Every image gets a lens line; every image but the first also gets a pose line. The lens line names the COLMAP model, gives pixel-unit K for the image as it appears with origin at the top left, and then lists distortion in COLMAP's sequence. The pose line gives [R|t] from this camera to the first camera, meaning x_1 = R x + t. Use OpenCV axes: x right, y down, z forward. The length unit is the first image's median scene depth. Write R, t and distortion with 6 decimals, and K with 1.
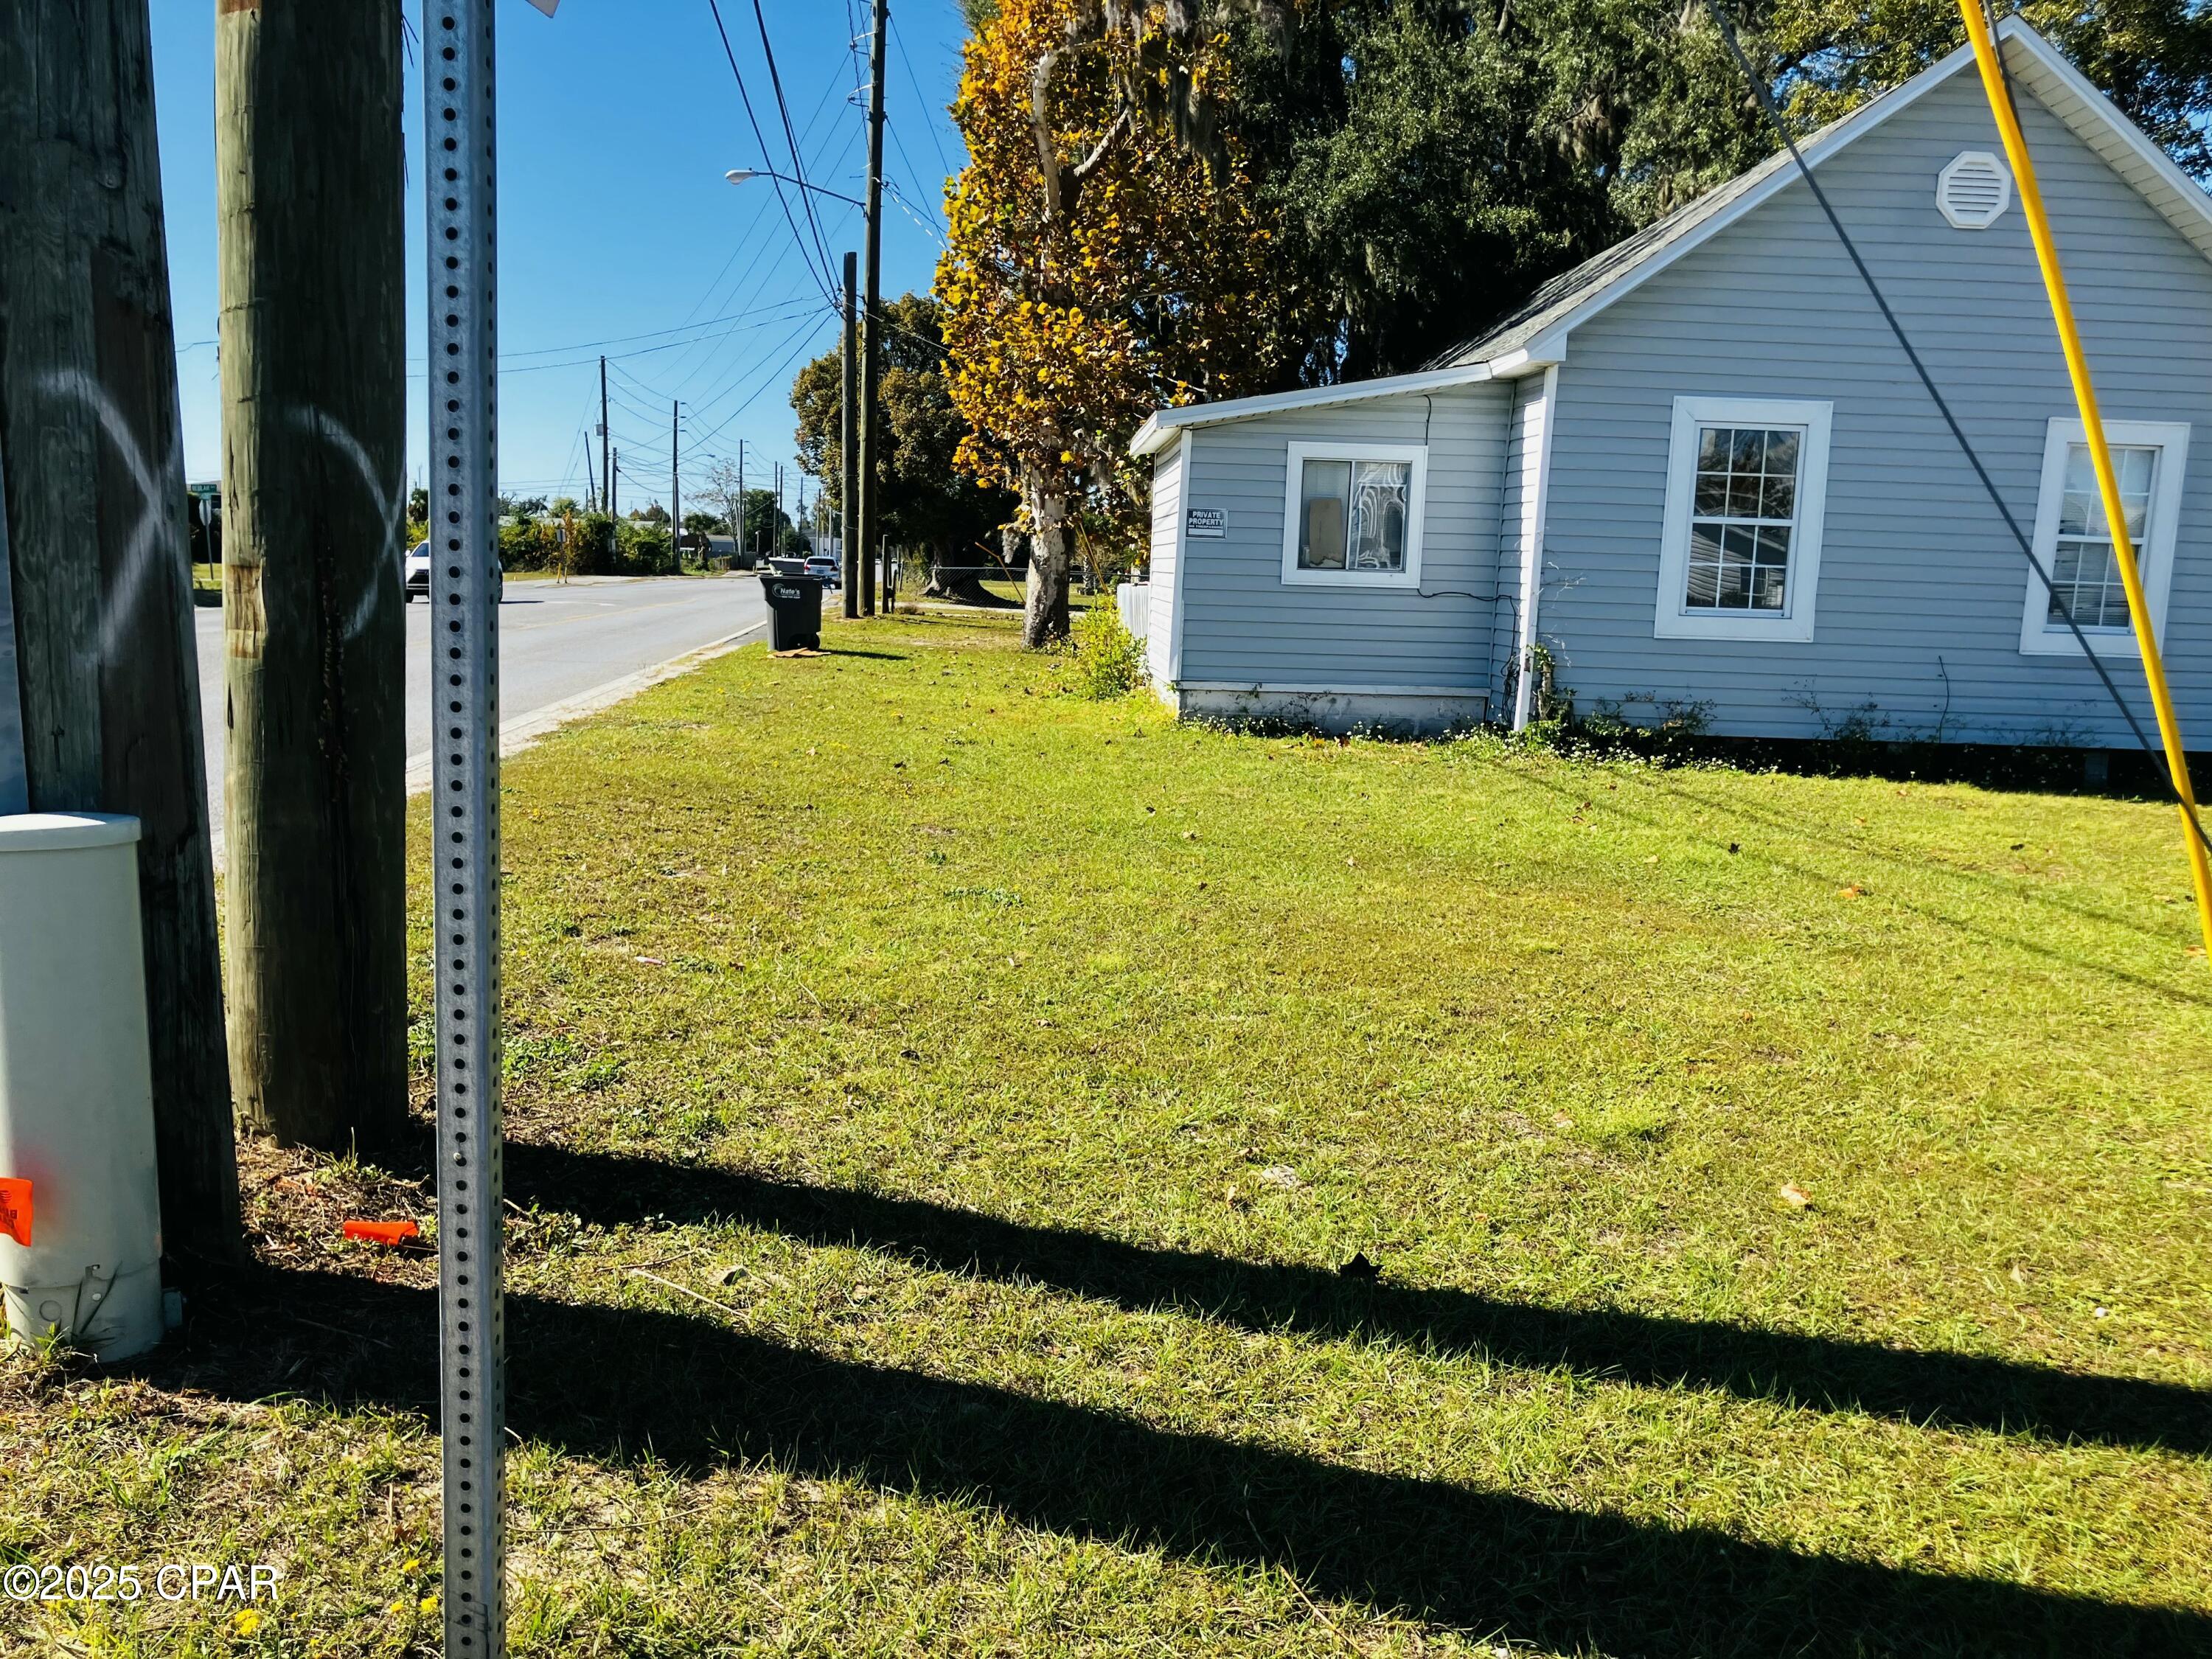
lens RADIAL K [[1820.7, 0, 1118.1], [0, 1820.7, 842.2], [0, 0, 1]] dist [-0.002205, 0.012245]
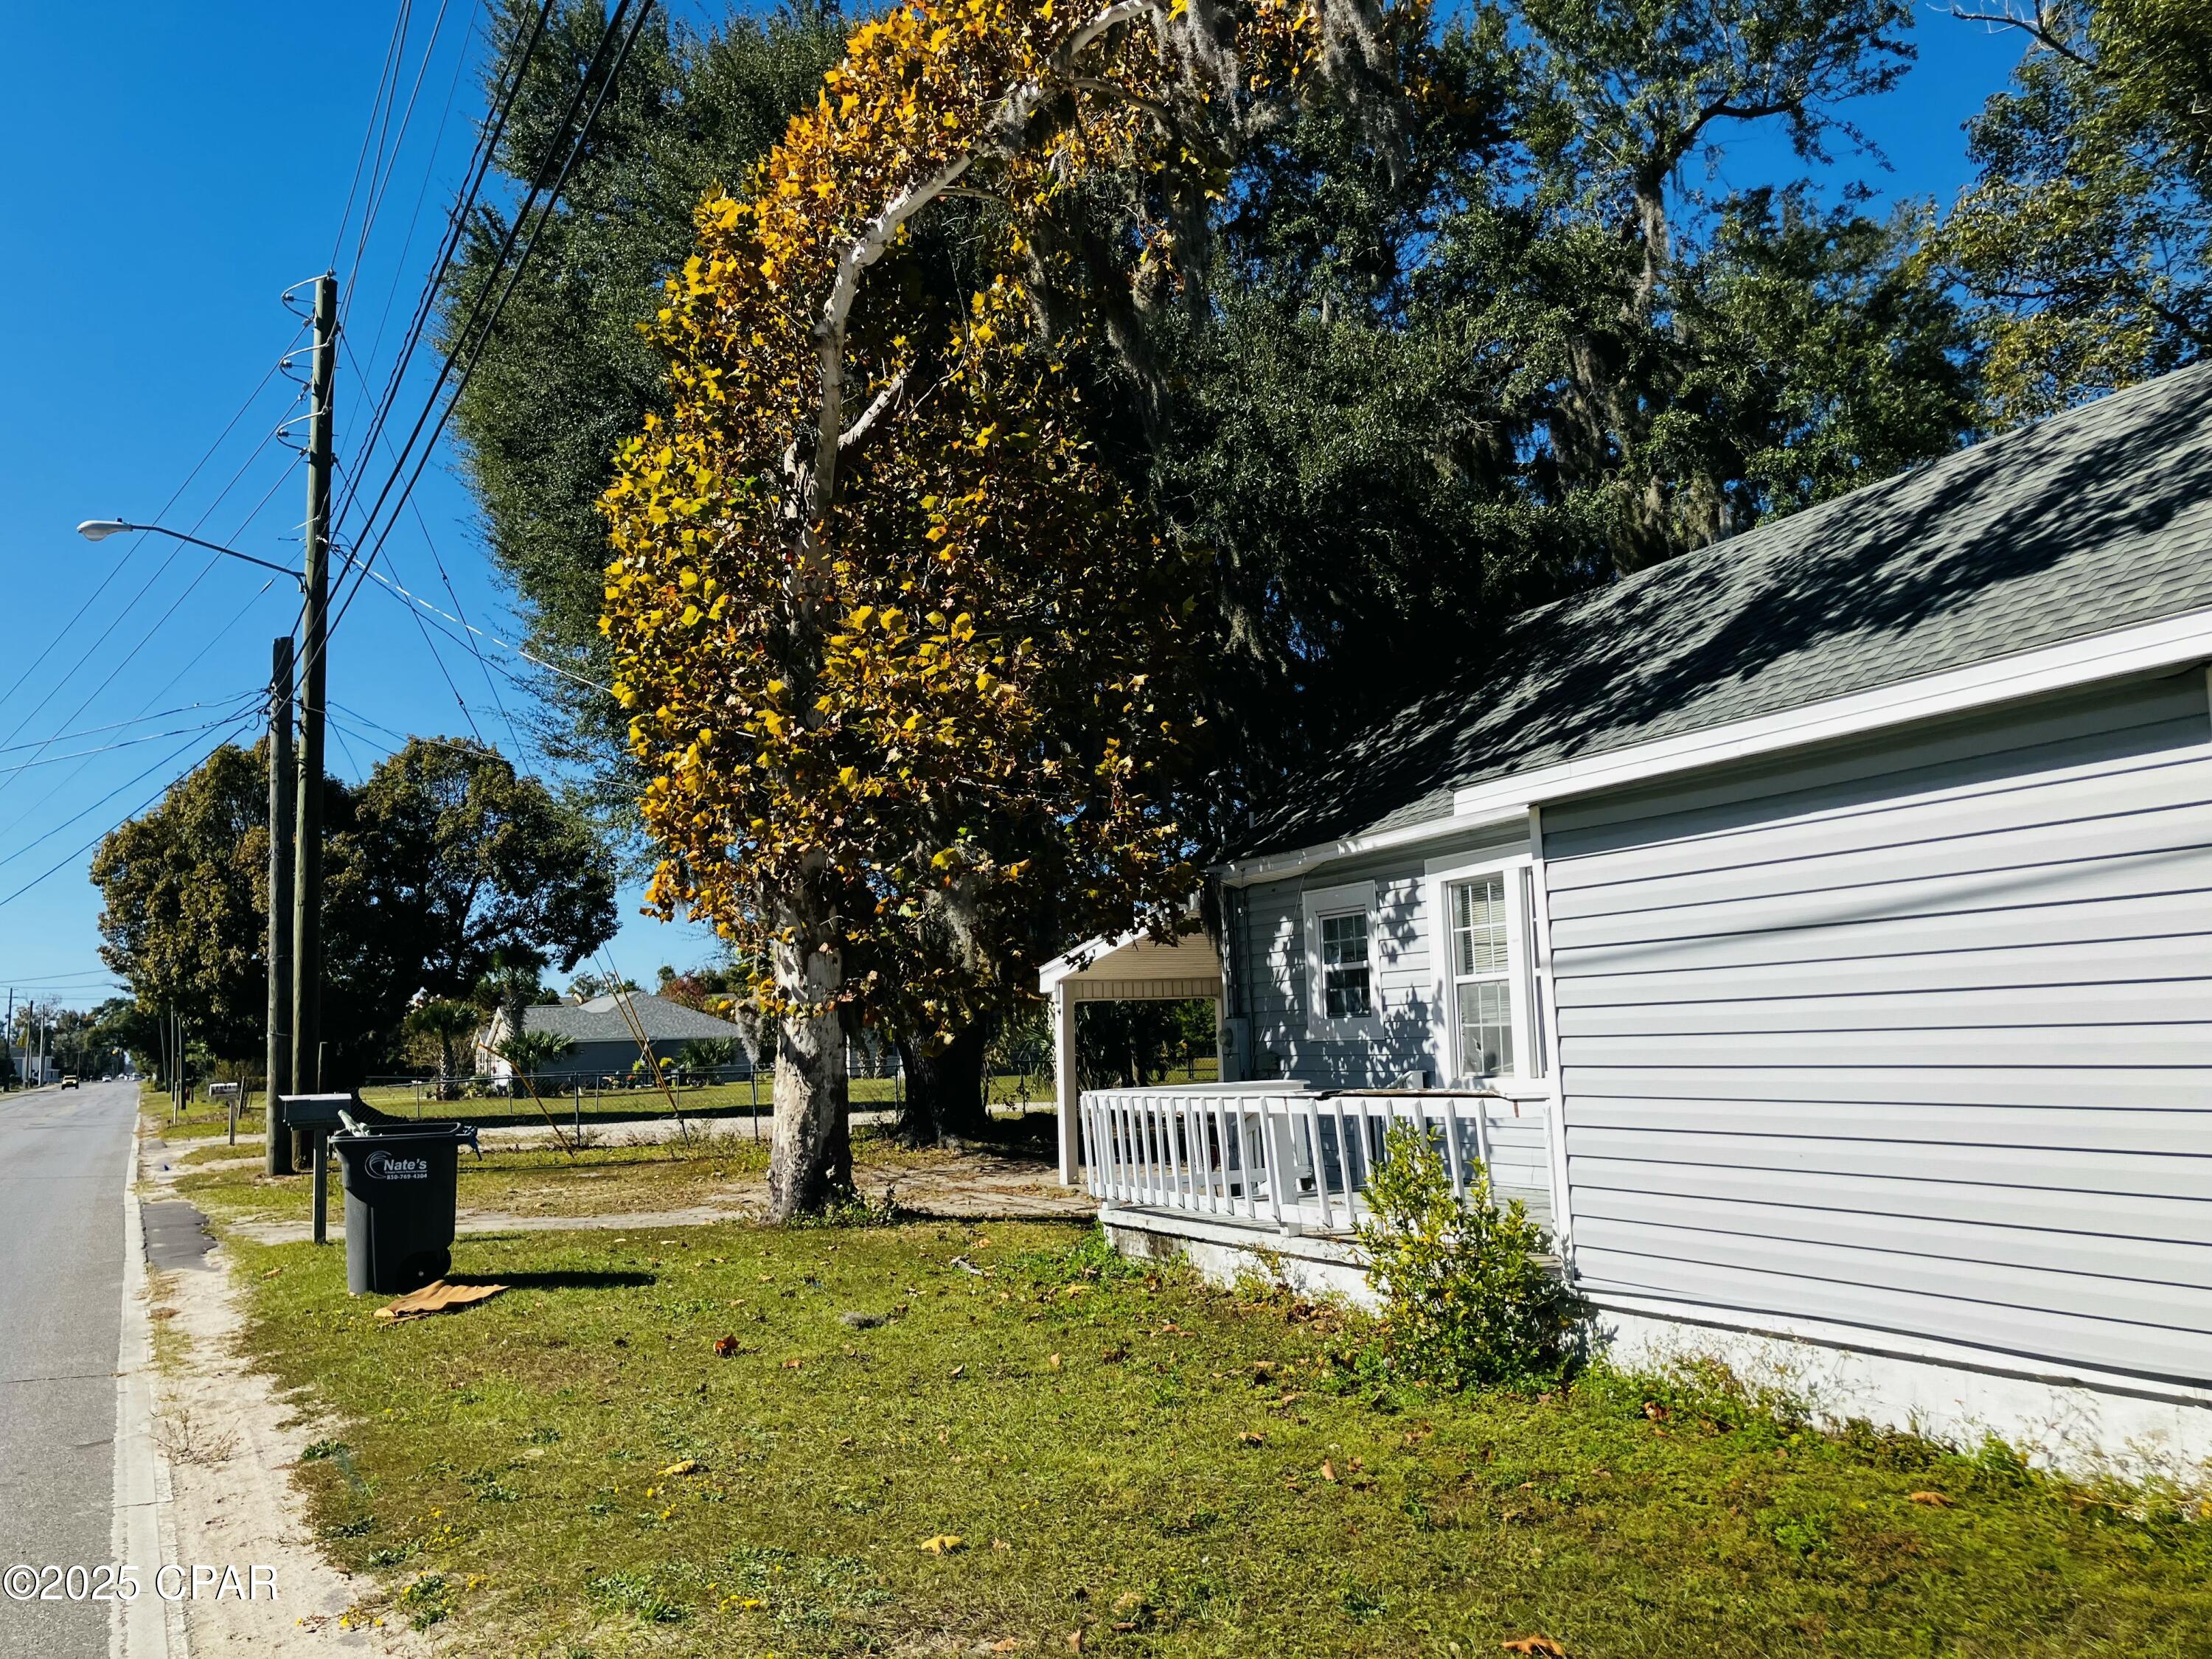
lens RADIAL K [[1792.8, 0, 1142.3], [0, 1792.8, 816.8], [0, 0, 1]] dist [0.007140, 0.017409]
pose [[0.922101, -0.019484, 0.386457, -0.306741], [0.122998, 0.961692, -0.244991, -0.146350], [-0.366879, 0.273440, 0.889174, 0.819378]]
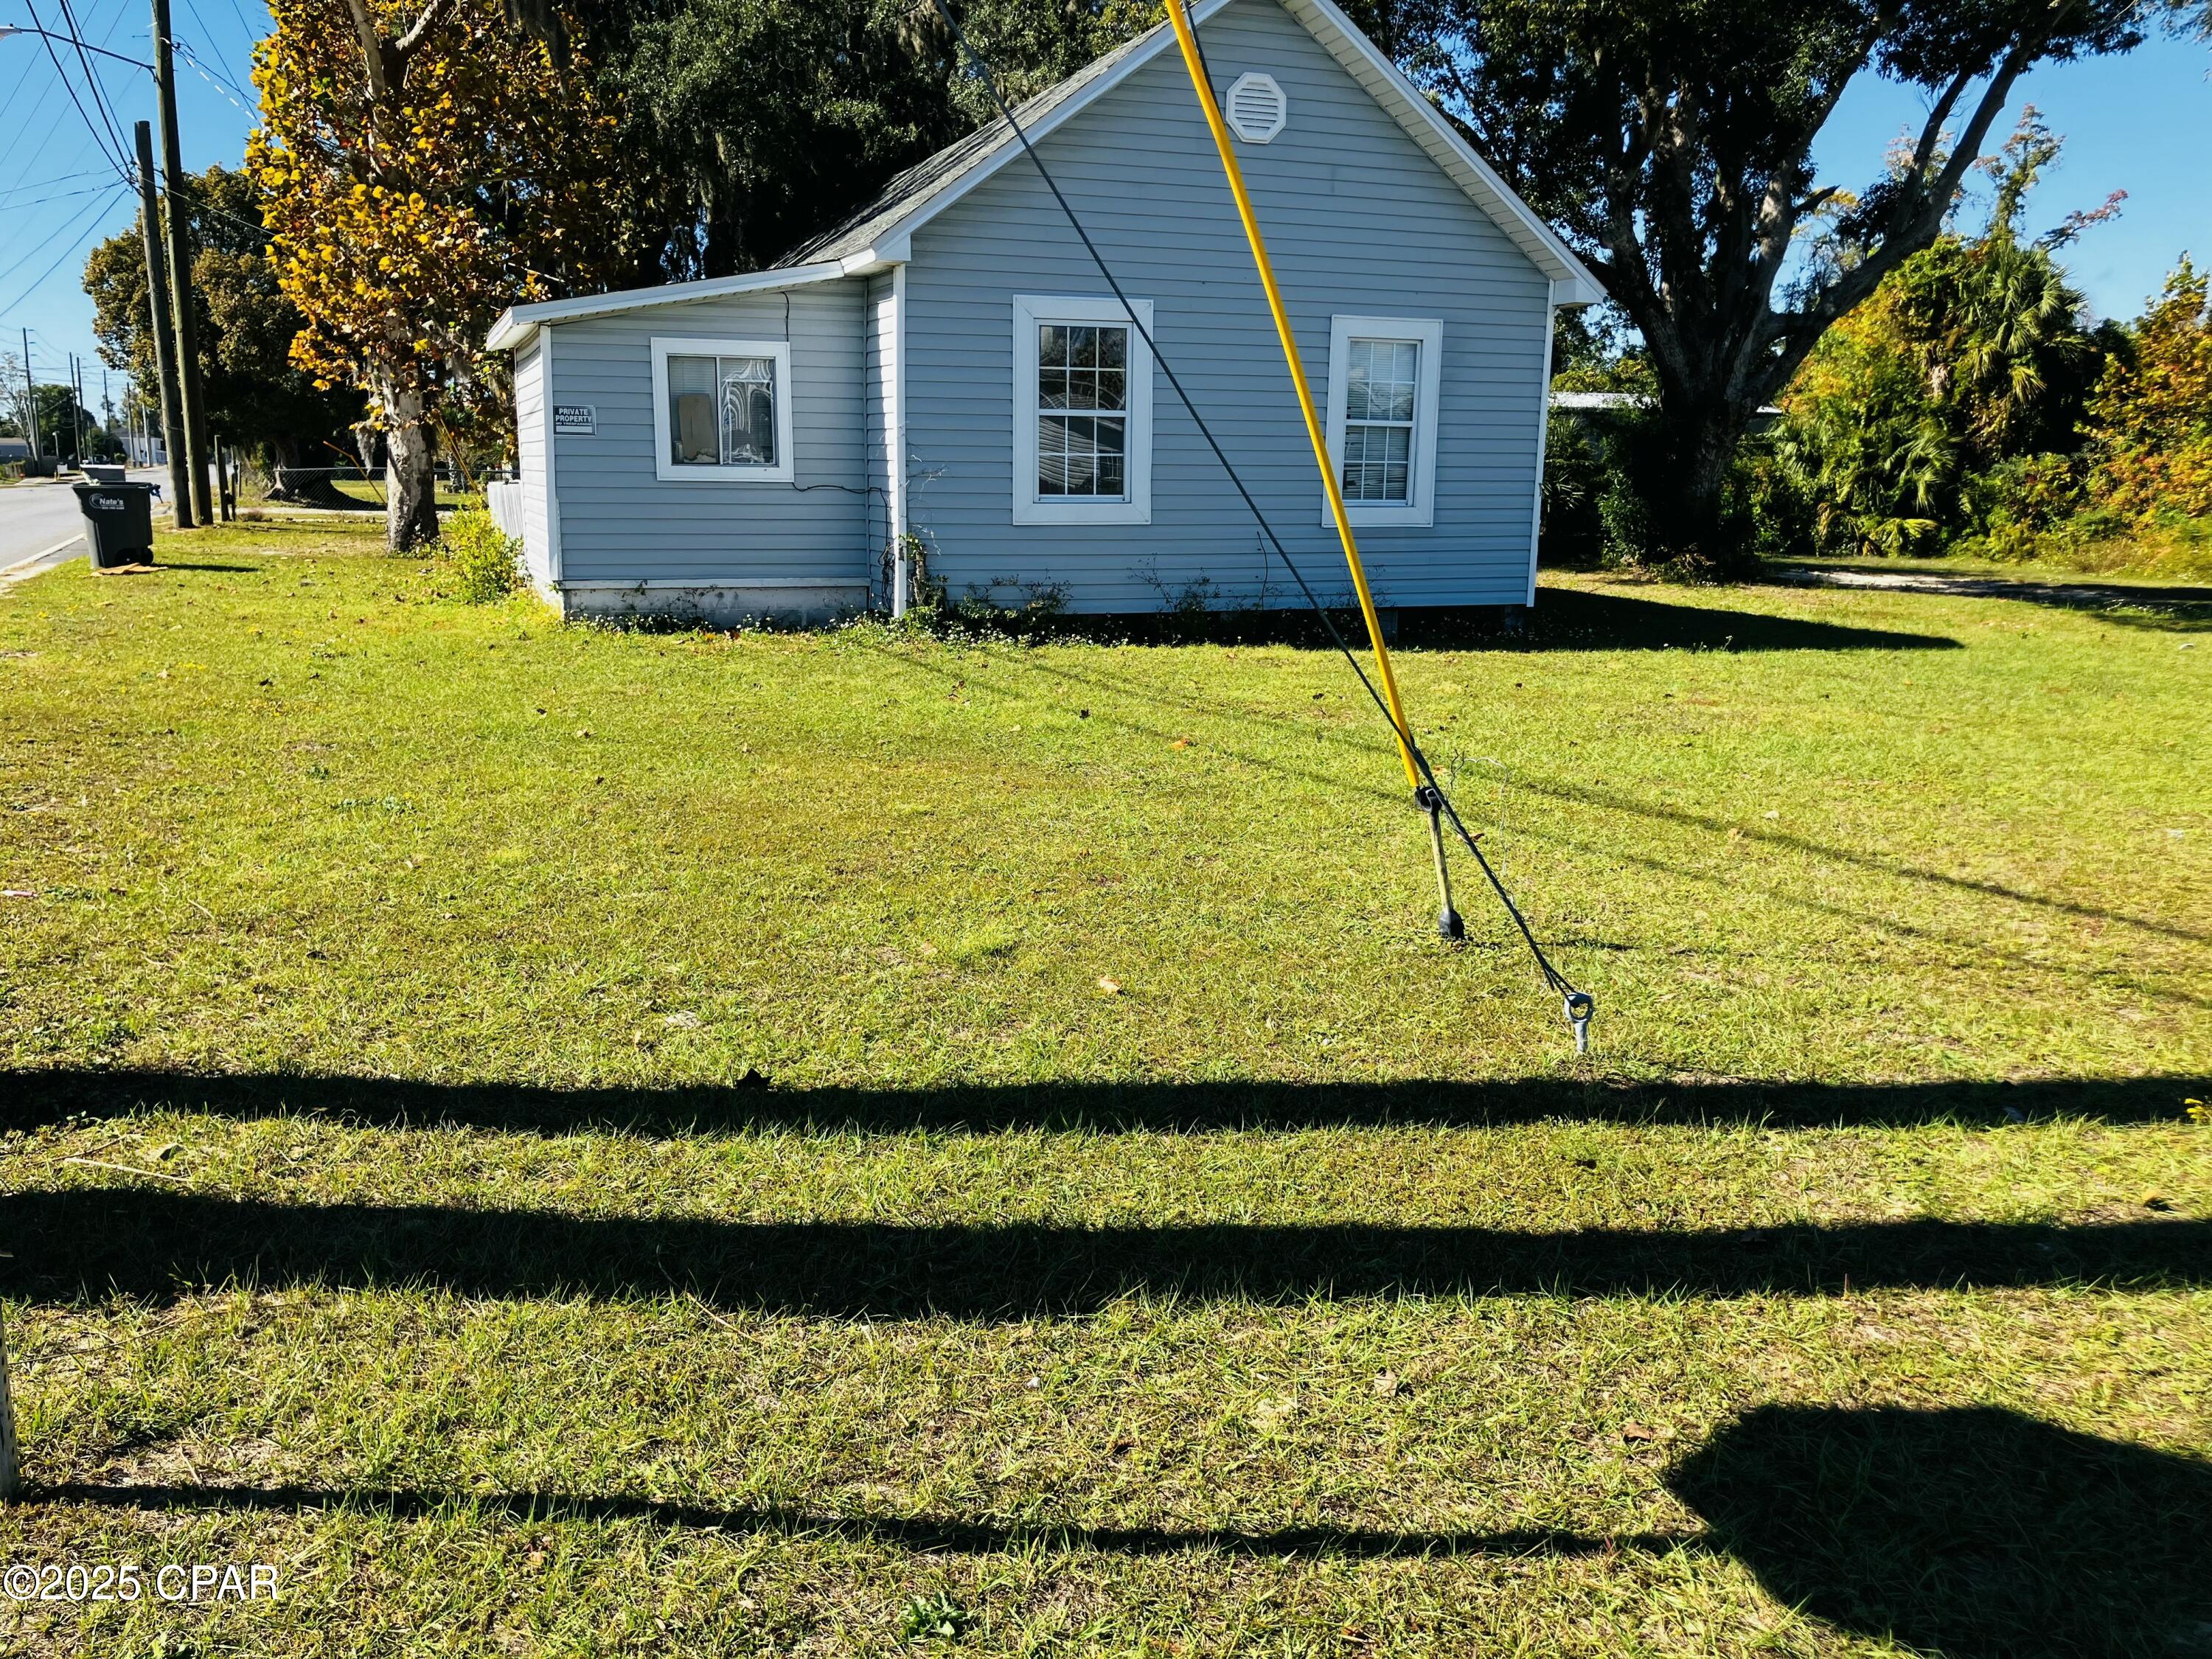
lens RADIAL K [[1801.6, 0, 1087.6], [0, 1801.6, 843.7], [0, 0, 1]] dist [0.022146, -0.029206]
pose [[0.950567, -0.087188, 0.298027, 0.001107], [0.068718, 0.995040, 0.071924, 0.002890], [-0.302819, -0.047889, 0.951844, -0.040767]]
